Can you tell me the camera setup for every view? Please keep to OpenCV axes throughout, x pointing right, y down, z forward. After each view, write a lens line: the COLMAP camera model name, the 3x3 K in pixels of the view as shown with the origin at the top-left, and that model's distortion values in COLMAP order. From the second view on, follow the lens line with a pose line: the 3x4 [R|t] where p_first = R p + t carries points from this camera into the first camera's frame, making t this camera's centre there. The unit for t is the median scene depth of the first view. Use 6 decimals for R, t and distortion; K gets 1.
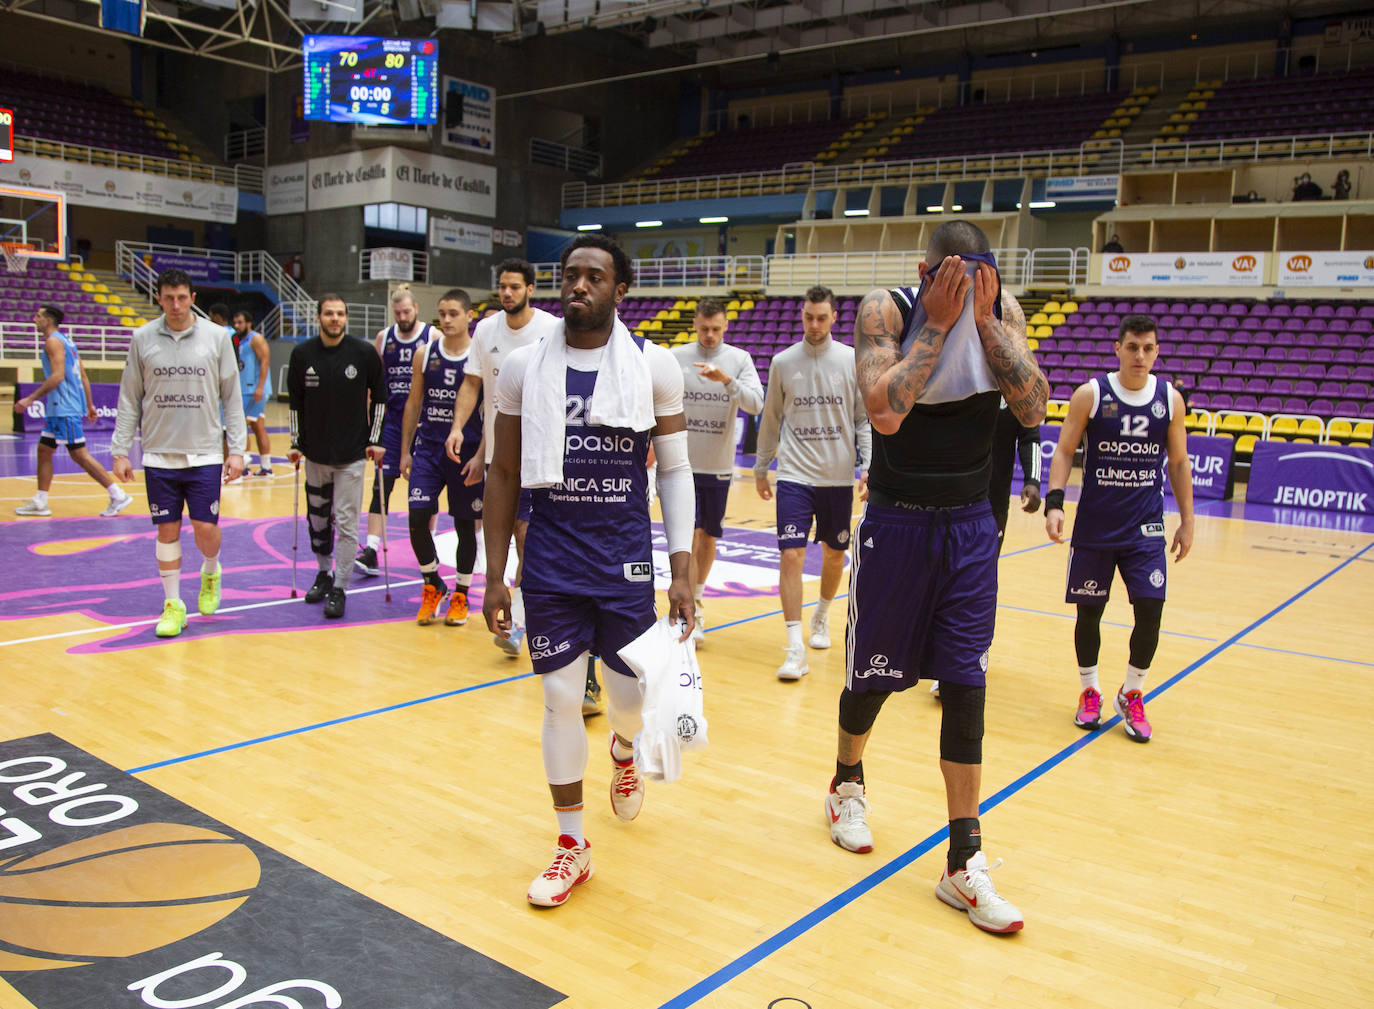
lens RADIAL K [[1161.6, 0, 701.0], [0, 1161.6, 544.6], [0, 0, 1]] dist [-0.134589, 0.080124]
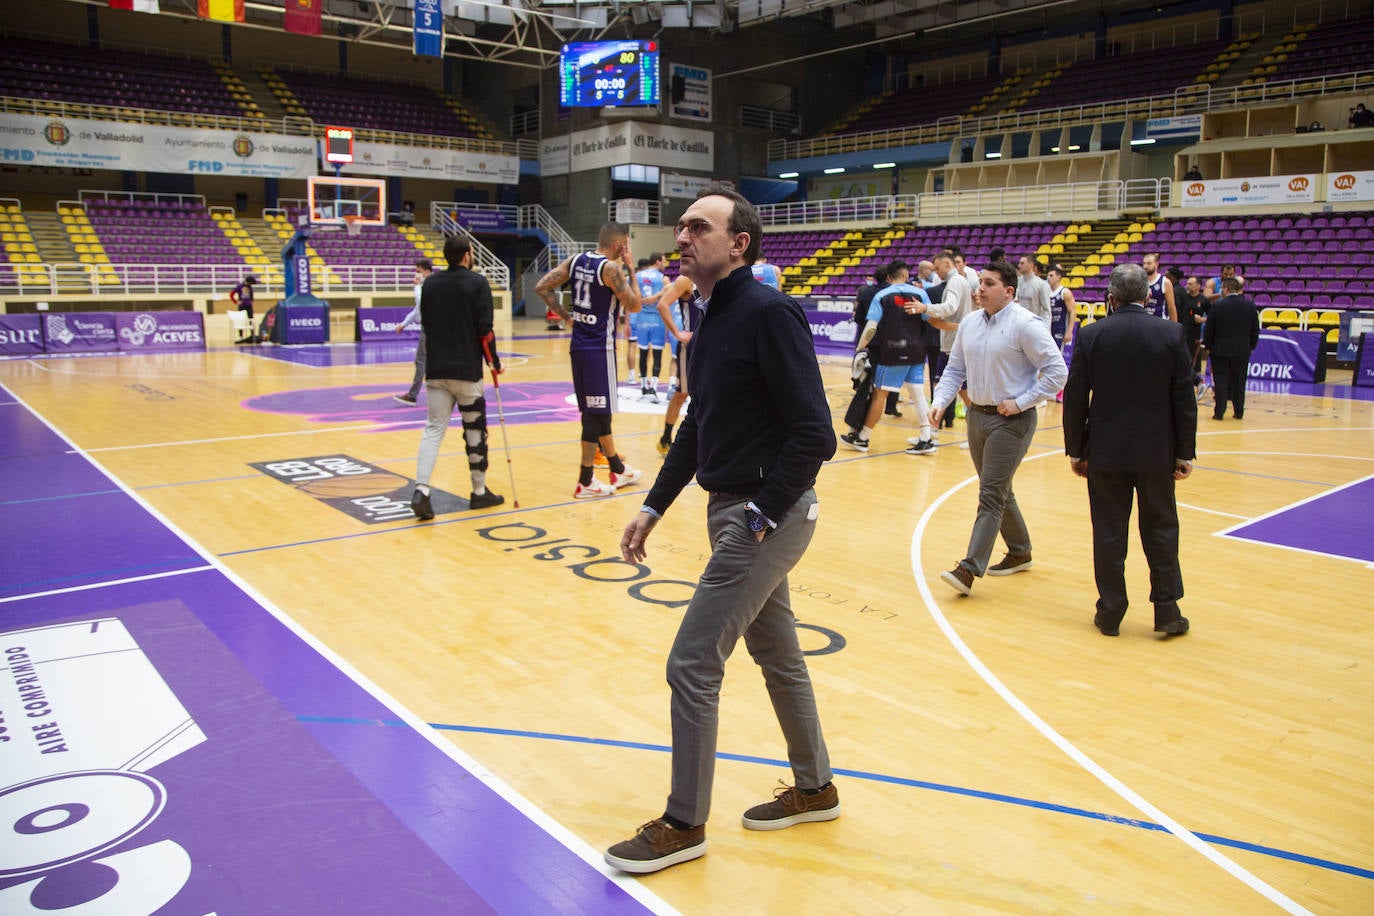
lens RADIAL K [[1013.7, 0, 719.4], [0, 1013.7, 431.1], [0, 0, 1]] dist [-0.116931, 0.056828]
pose [[0.977326, -0.001205, -0.211735, 0.075135], [-0.001051, 0.999944, -0.010546, 0.017655], [0.211735, 0.010529, 0.977270, -0.104178]]
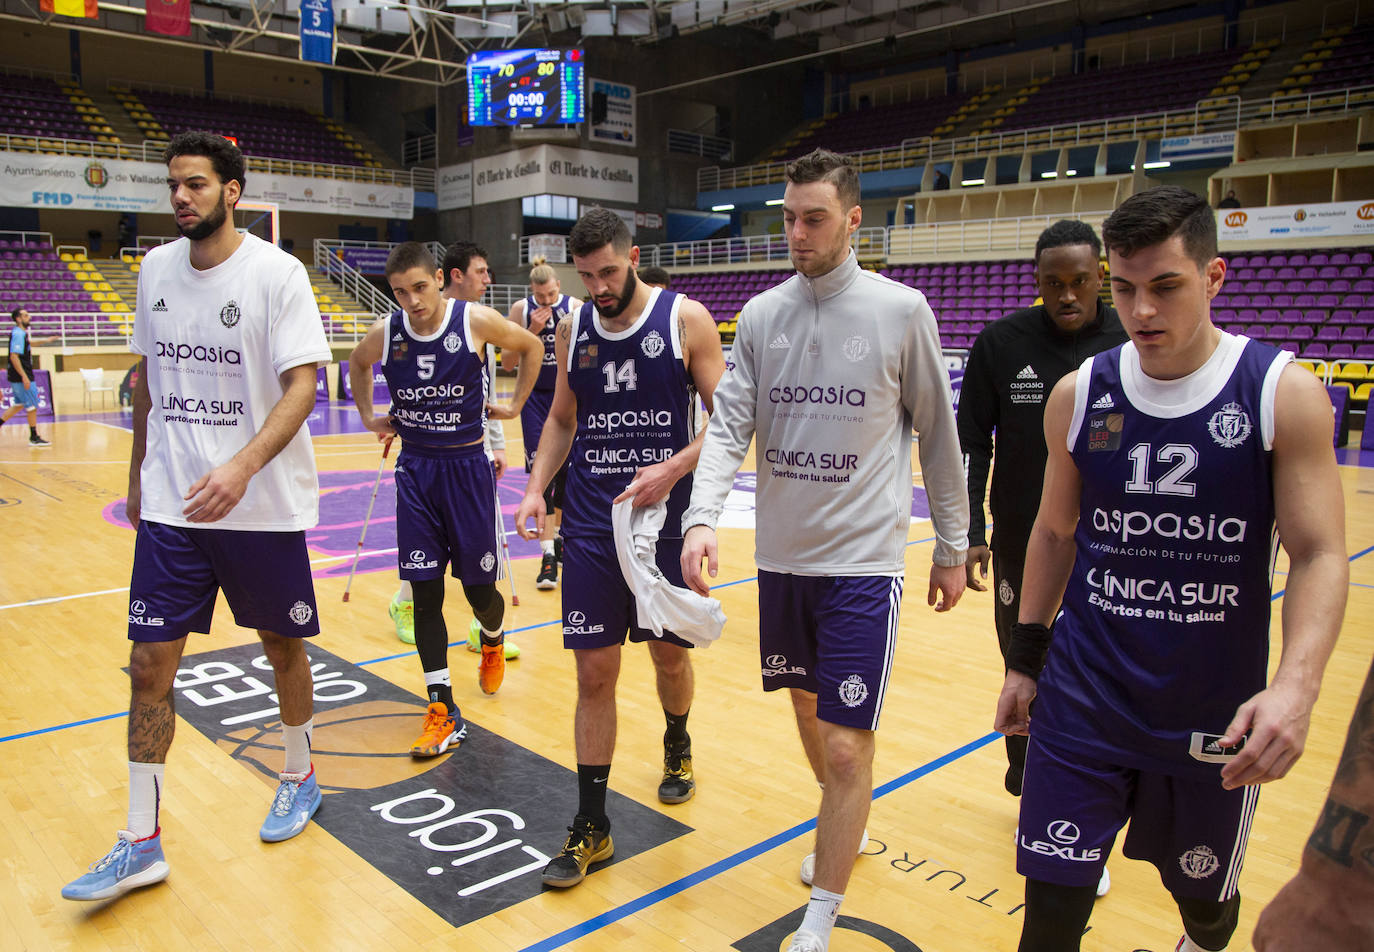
lens RADIAL K [[1070.7, 0, 614.7], [0, 1070.7, 502.6], [0, 0, 1]] dist [-0.126269, 0.067179]
pose [[0.979787, -0.005385, -0.199969, 0.002744], [0.006122, 0.999977, 0.003065, 0.001603], [0.199947, -0.004227, 0.979798, -0.015003]]
